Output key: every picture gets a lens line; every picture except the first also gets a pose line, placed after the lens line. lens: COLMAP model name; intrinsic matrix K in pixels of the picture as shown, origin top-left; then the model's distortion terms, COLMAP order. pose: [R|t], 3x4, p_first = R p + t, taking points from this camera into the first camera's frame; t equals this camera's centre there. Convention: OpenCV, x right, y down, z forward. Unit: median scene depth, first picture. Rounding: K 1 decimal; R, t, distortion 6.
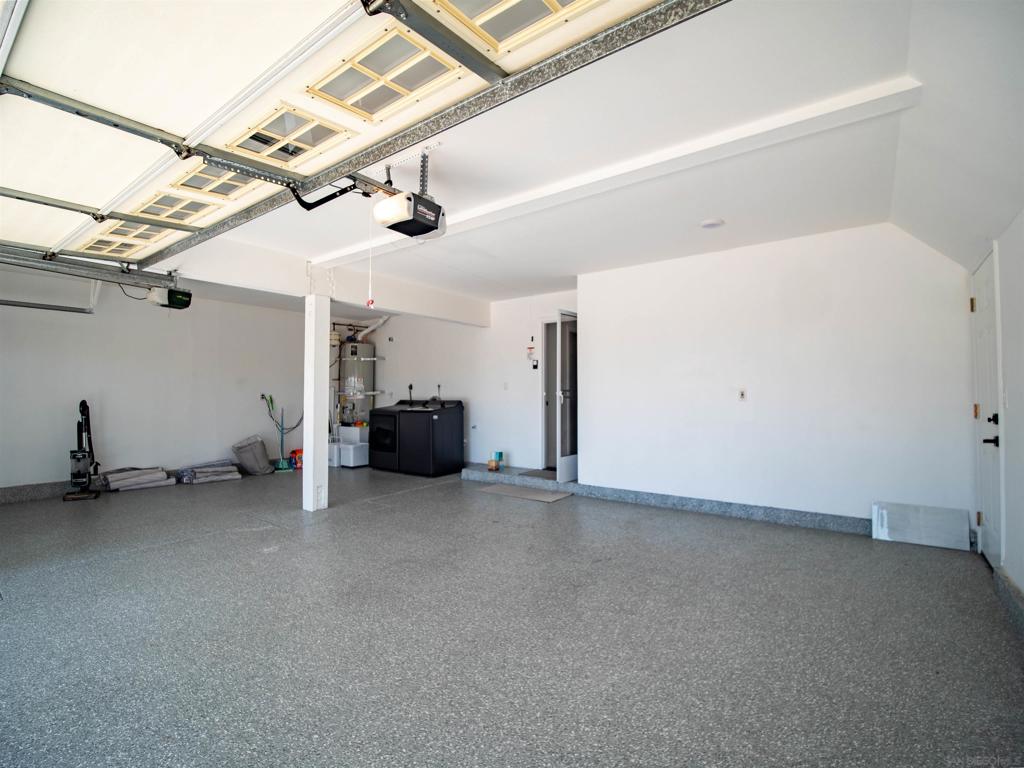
lens RADIAL K [[464.1, 0, 516.9], [0, 464.1, 380.5], [0, 0, 1]] dist [-0.014767, -0.001559]
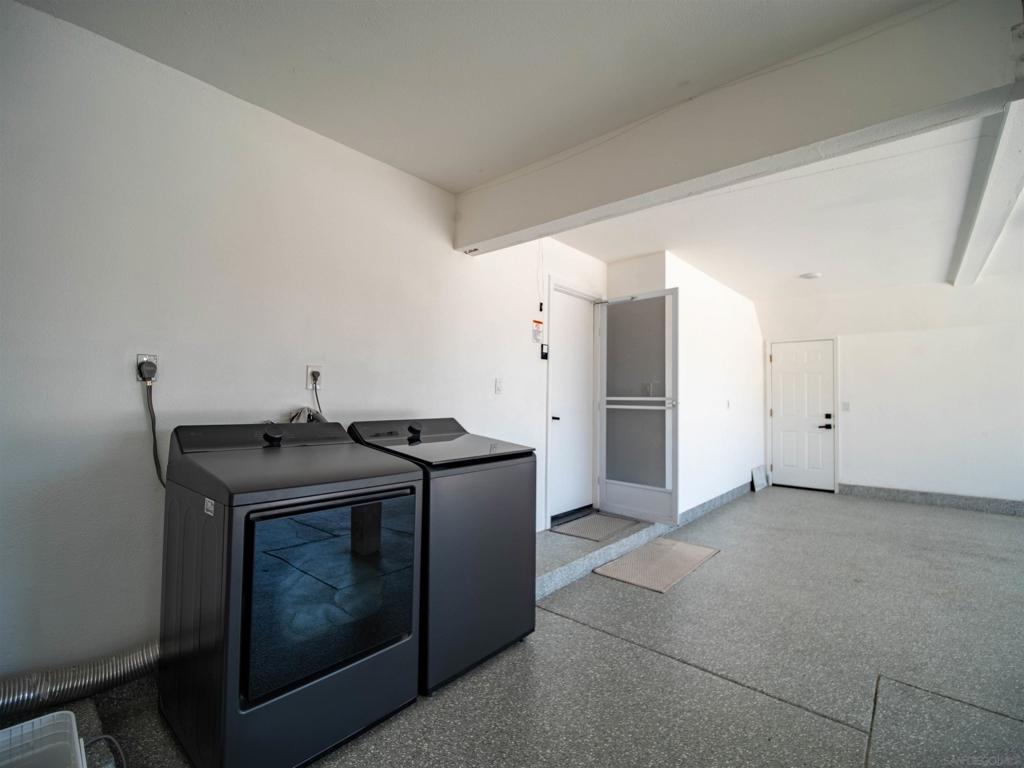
lens RADIAL K [[464.1, 0, 516.9], [0, 464.1, 380.5], [0, 0, 1]] dist [-0.014767, -0.001559]
pose [[0.092191, 0.046985, 0.994632, -0.540937], [-0.037470, 0.998342, -0.043687, 0.028331], [-0.995036, -0.033241, 0.093799, 0.971117]]
